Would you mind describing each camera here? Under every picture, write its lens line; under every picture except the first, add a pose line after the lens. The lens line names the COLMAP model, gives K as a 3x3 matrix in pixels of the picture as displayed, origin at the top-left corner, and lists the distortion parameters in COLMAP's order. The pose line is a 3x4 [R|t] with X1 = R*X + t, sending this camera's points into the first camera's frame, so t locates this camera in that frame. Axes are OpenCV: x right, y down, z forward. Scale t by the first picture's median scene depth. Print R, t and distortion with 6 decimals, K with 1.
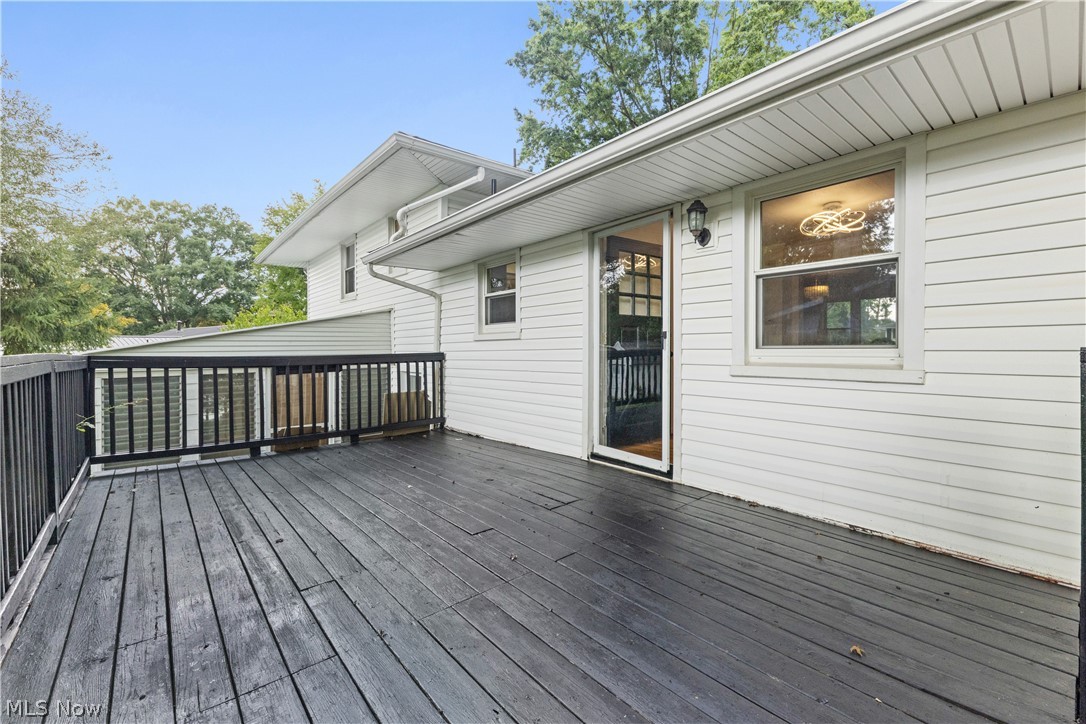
lens RADIAL K [[431.2, 0, 543.9], [0, 431.2, 366.3], [0, 0, 1]] dist [0.000308, -0.000069]
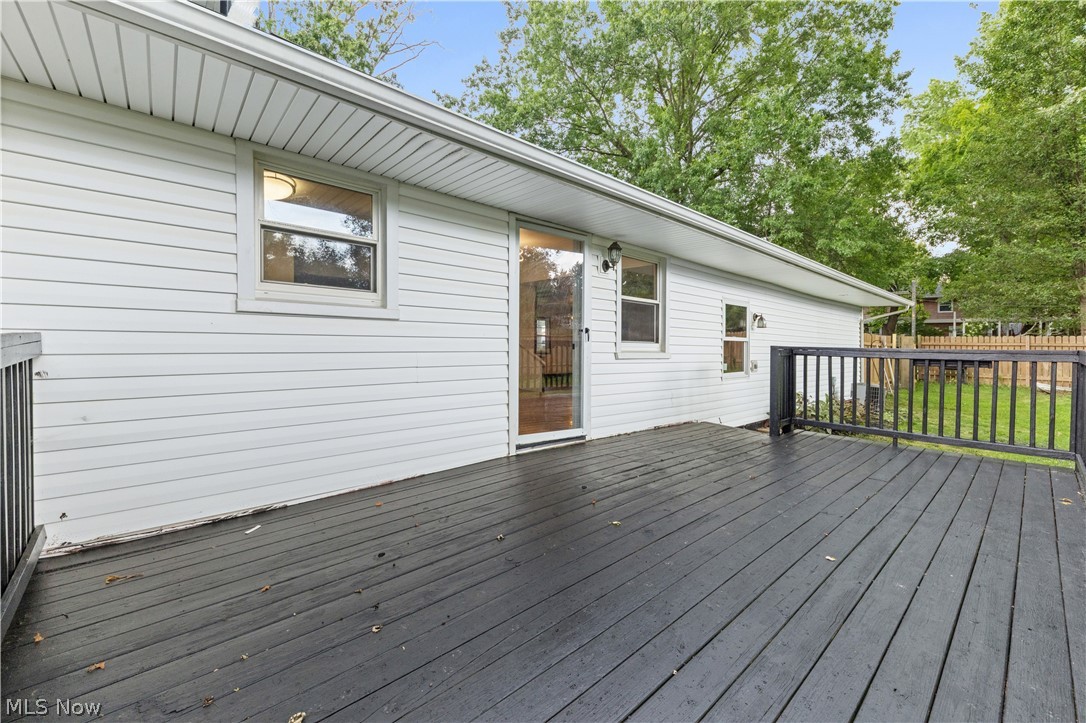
lens RADIAL K [[436.2, 0, 543.0], [0, 436.2, 361.5], [0, 0, 1]] dist [0.001489, 0.000176]
pose [[0.011227, -0.035447, 0.999308, -0.874771], [0.020856, 0.999162, 0.035208, -0.023620], [-0.999719, 0.020447, 0.011957, 0.927692]]
